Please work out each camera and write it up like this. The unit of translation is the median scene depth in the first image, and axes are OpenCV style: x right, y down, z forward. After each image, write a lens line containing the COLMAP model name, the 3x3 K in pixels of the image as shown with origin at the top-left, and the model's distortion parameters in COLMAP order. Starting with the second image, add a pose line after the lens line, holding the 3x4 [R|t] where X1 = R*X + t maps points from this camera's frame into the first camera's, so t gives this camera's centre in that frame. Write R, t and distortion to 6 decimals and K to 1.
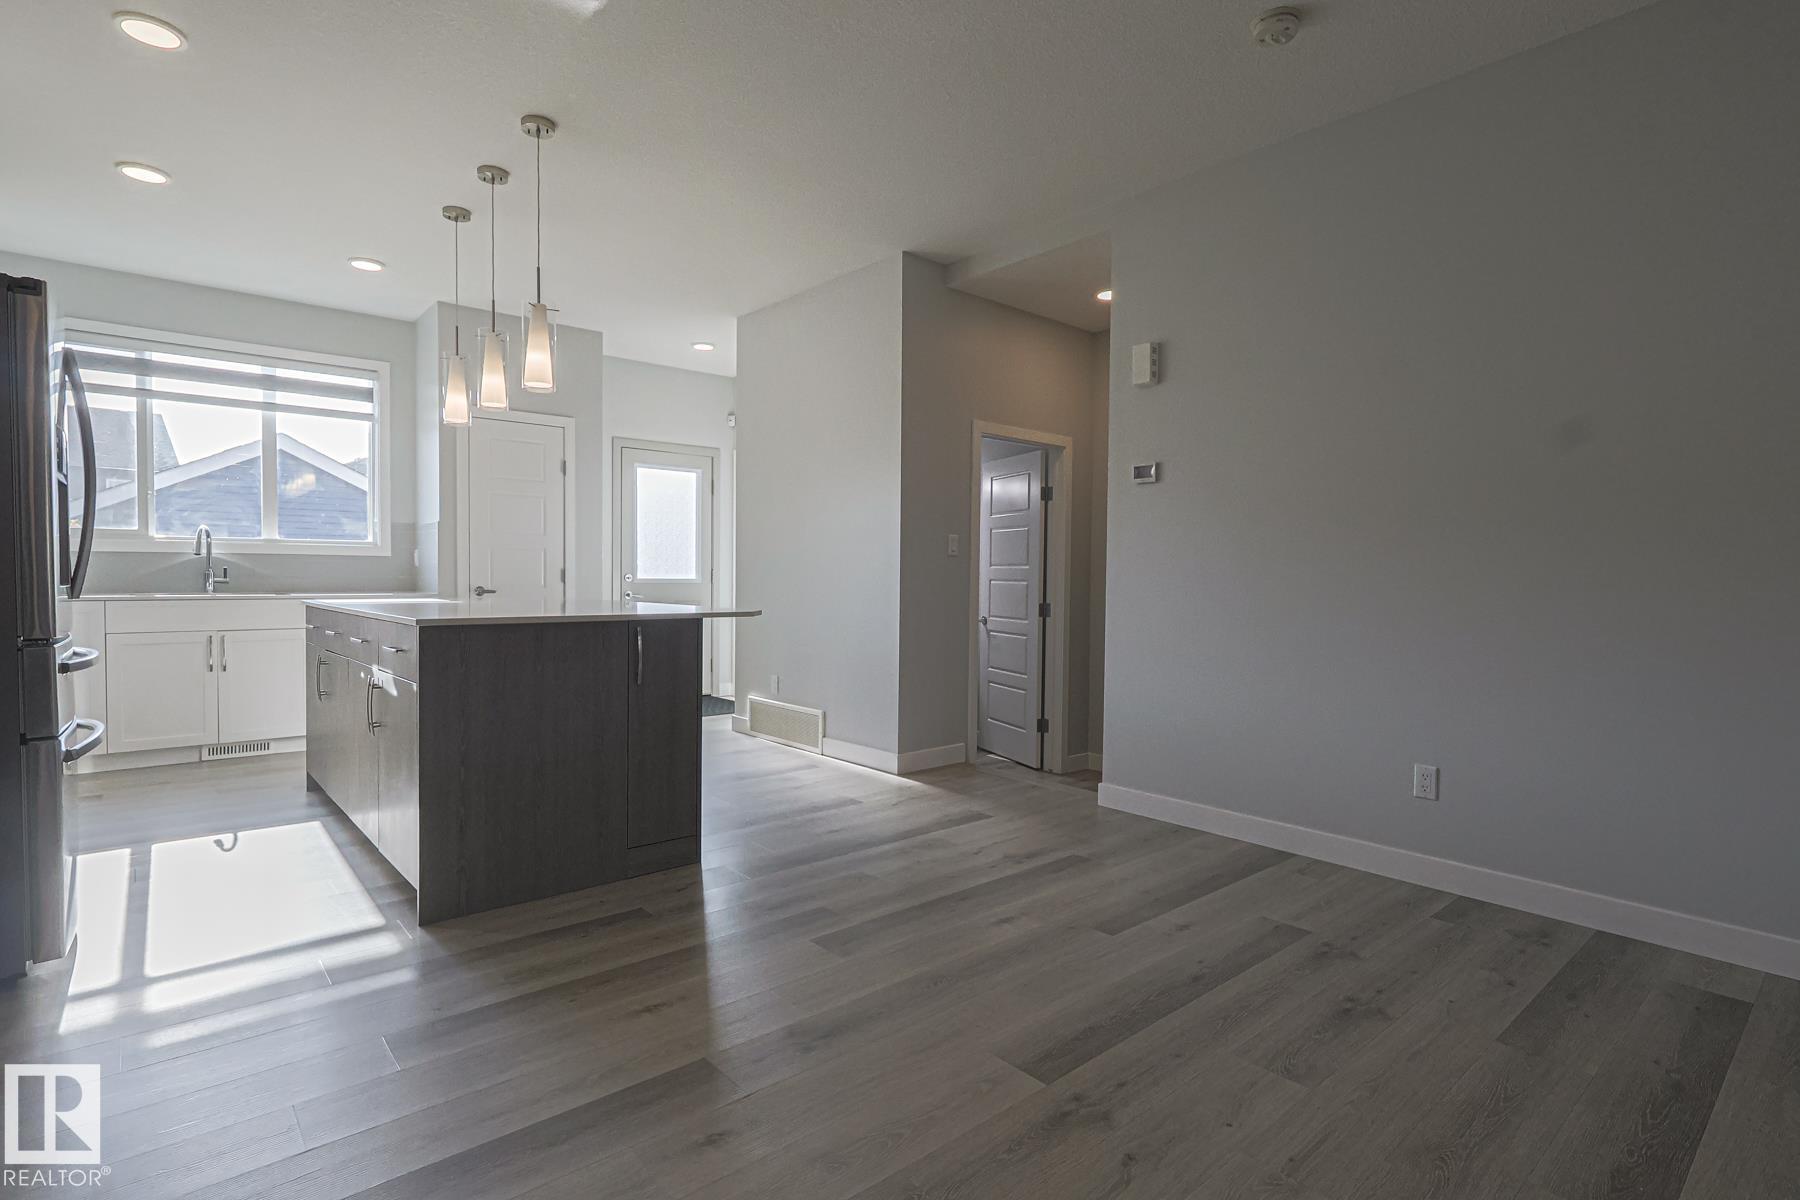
lens RADIAL K [[894.8, 0, 894.4], [0, 894.8, 595.5], [0, 0, 1]] dist [0.004899, 0.001742]
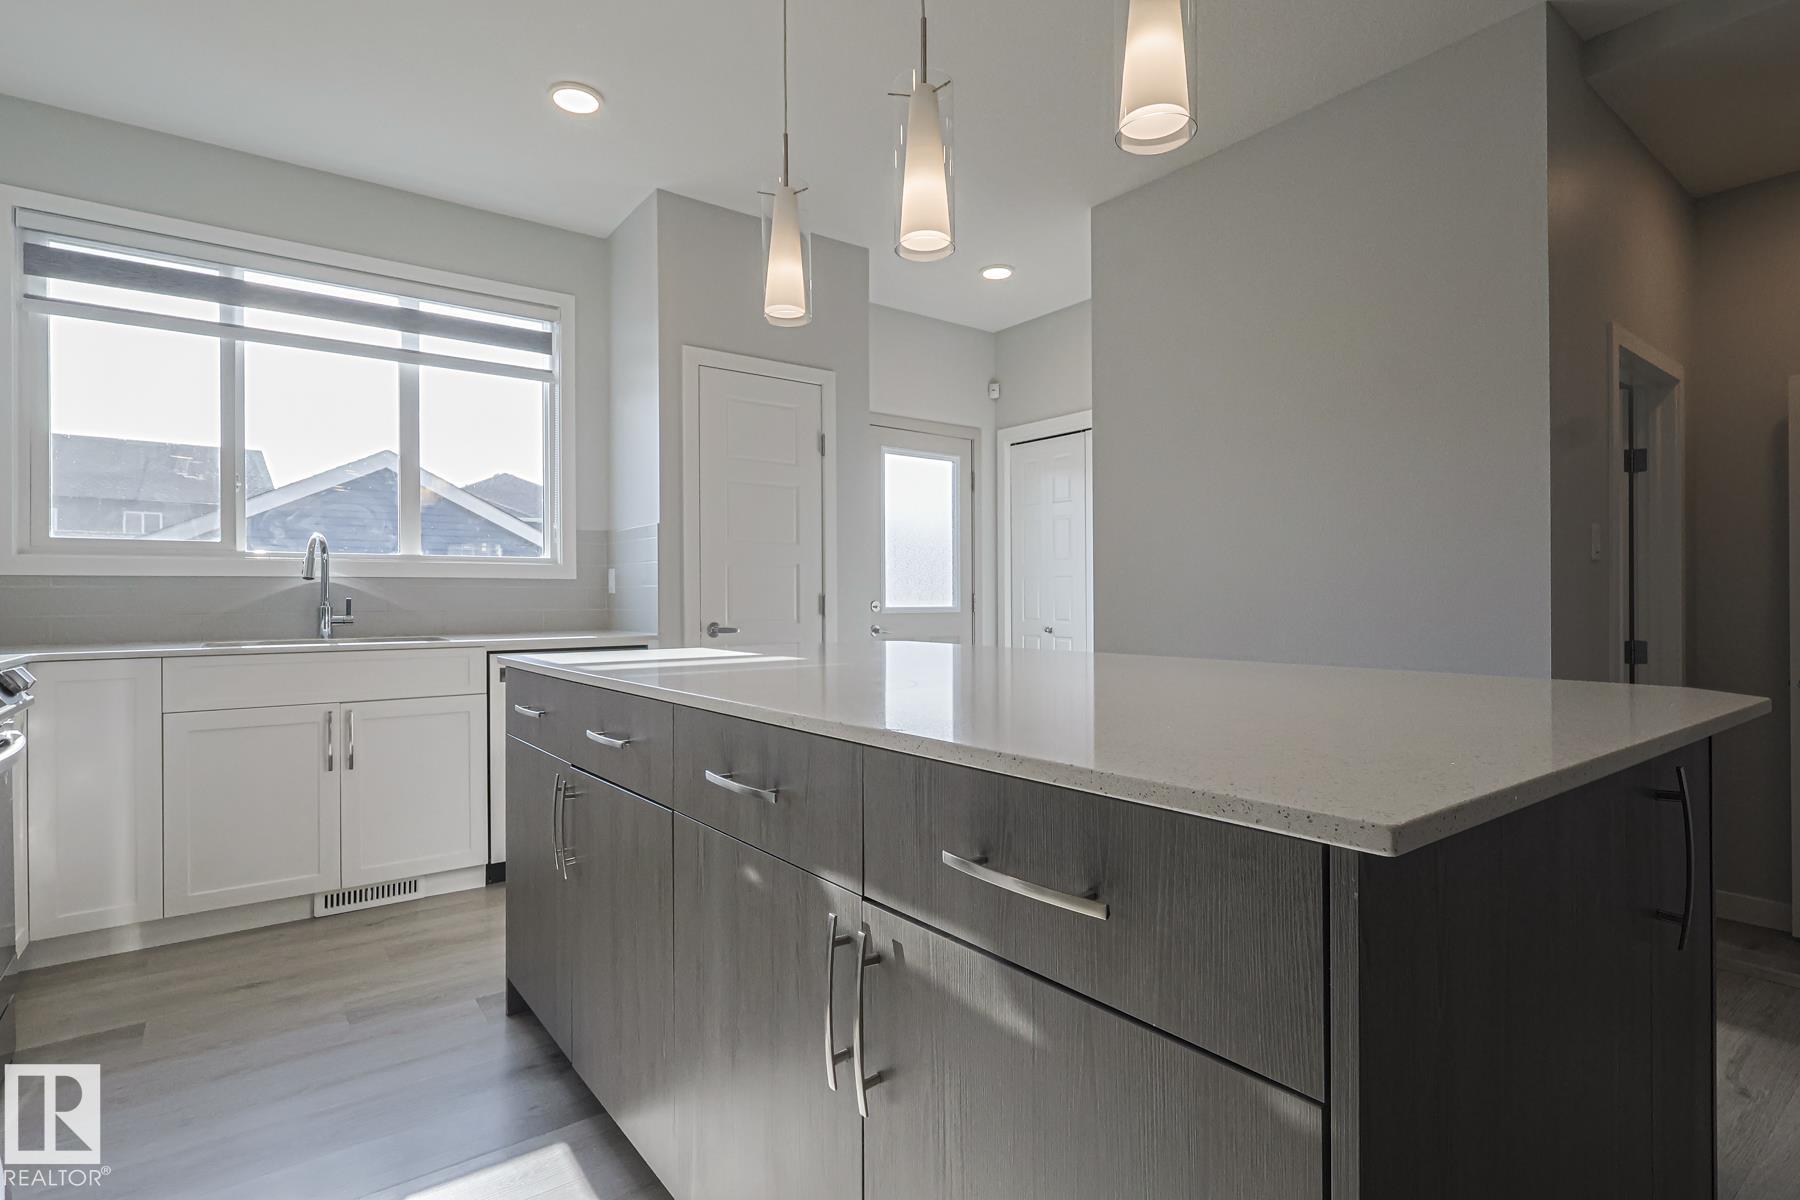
lens RADIAL K [[894.8, 0, 893.2], [0, 894.8, 598.8], [0, 0, 1]] dist [0.004899, 0.001742]
pose [[0.997433, -0.012740, -0.070465, -0.296529], [0.010968, 0.999615, -0.025474, -0.010190], [0.070762, 0.024636, 0.997189, 0.369040]]
